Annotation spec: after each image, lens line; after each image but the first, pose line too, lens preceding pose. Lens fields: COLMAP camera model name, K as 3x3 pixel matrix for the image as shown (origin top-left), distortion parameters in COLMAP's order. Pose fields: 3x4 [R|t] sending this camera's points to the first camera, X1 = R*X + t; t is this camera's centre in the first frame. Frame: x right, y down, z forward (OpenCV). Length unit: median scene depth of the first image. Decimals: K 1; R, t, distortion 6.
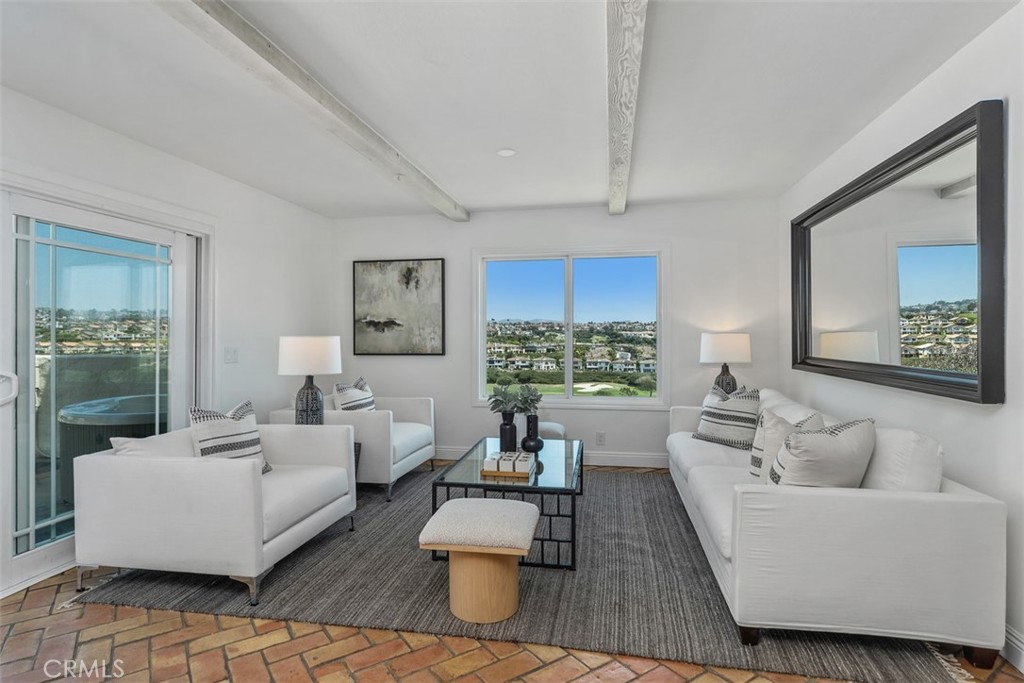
lens RADIAL K [[546.8, 0, 511.5], [0, 546.8, 337.5], [0, 0, 1]] dist [0.001774, -0.001887]
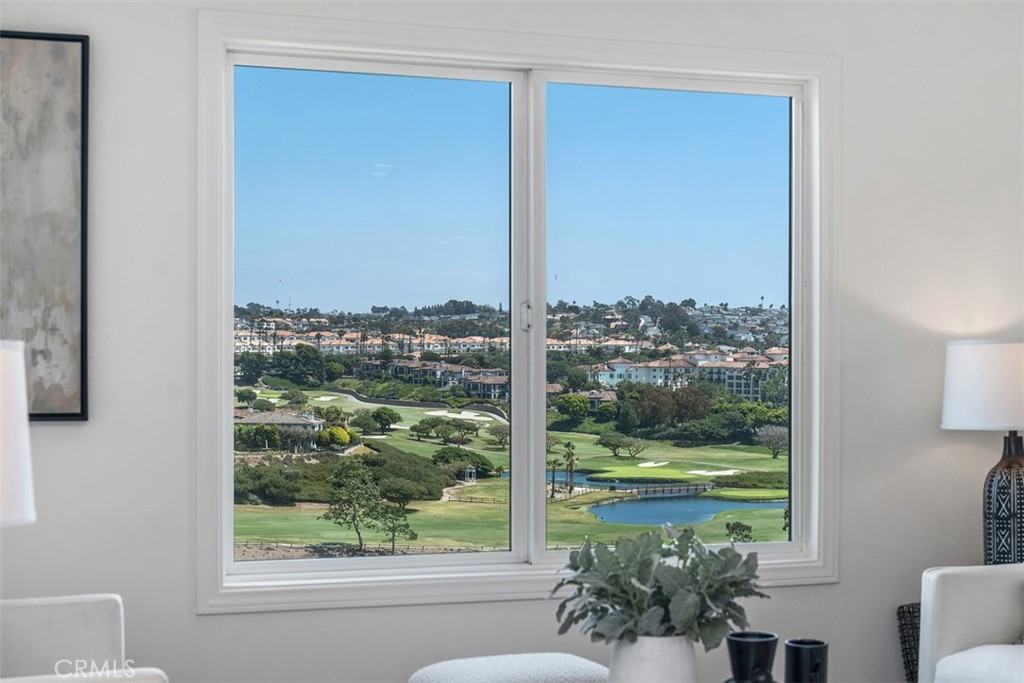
lens RADIAL K [[1598.5, 0, 519.7], [0, 1598.5, 345.2], [0, 0, 1]] dist [-0.062915, 0.000000]
pose [[0.867280, 0.008130, 0.497754, -0.353438], [-0.005442, 0.999962, -0.006851, 0.002134], [-0.497791, 0.003233, 0.867291, 0.293923]]
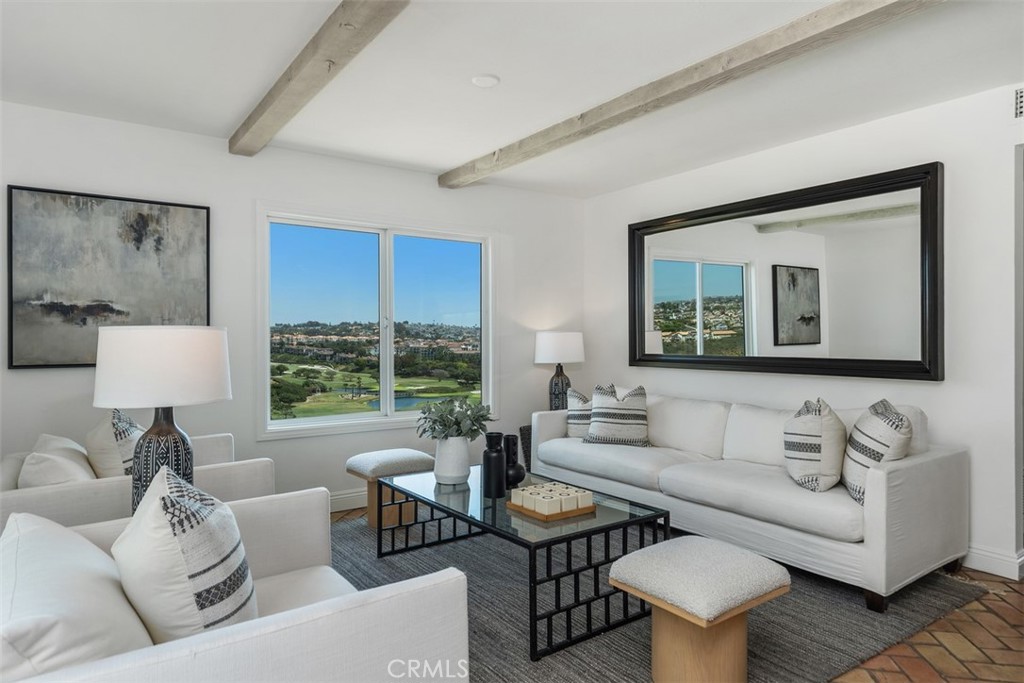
lens RADIAL K [[610.6, 0, 514.6], [0, 610.6, 339.5], [0, 0, 1]] dist [-0.006925, -0.000928]
pose [[0.695078, 0.003433, 0.718926, -0.424983], [0.001181, 0.999982, -0.005916, 0.010449], [-0.718933, 0.004961, 0.695062, 0.303230]]
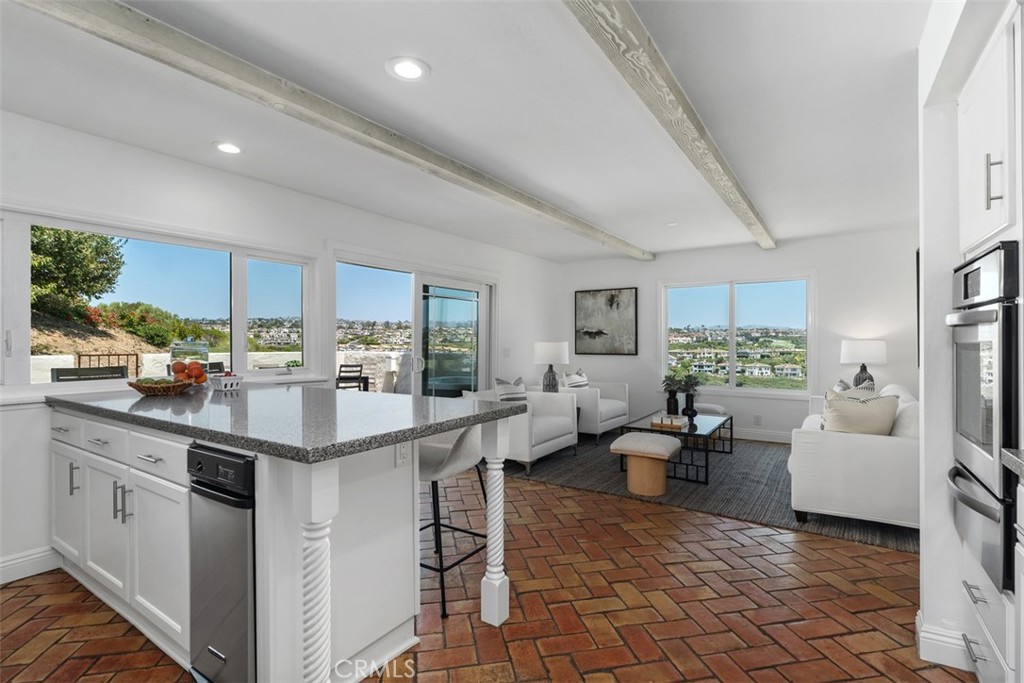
lens RADIAL K [[490.4, 0, 509.7], [0, 490.4, 338.3], [0, 0, 1]] dist [0.002093, -0.000296]
pose [[0.917516, 0.000611, -0.397697, 0.092082], [-0.004270, 0.999956, -0.008314, 0.000965], [0.397675, 0.009326, 0.917479, -0.347621]]
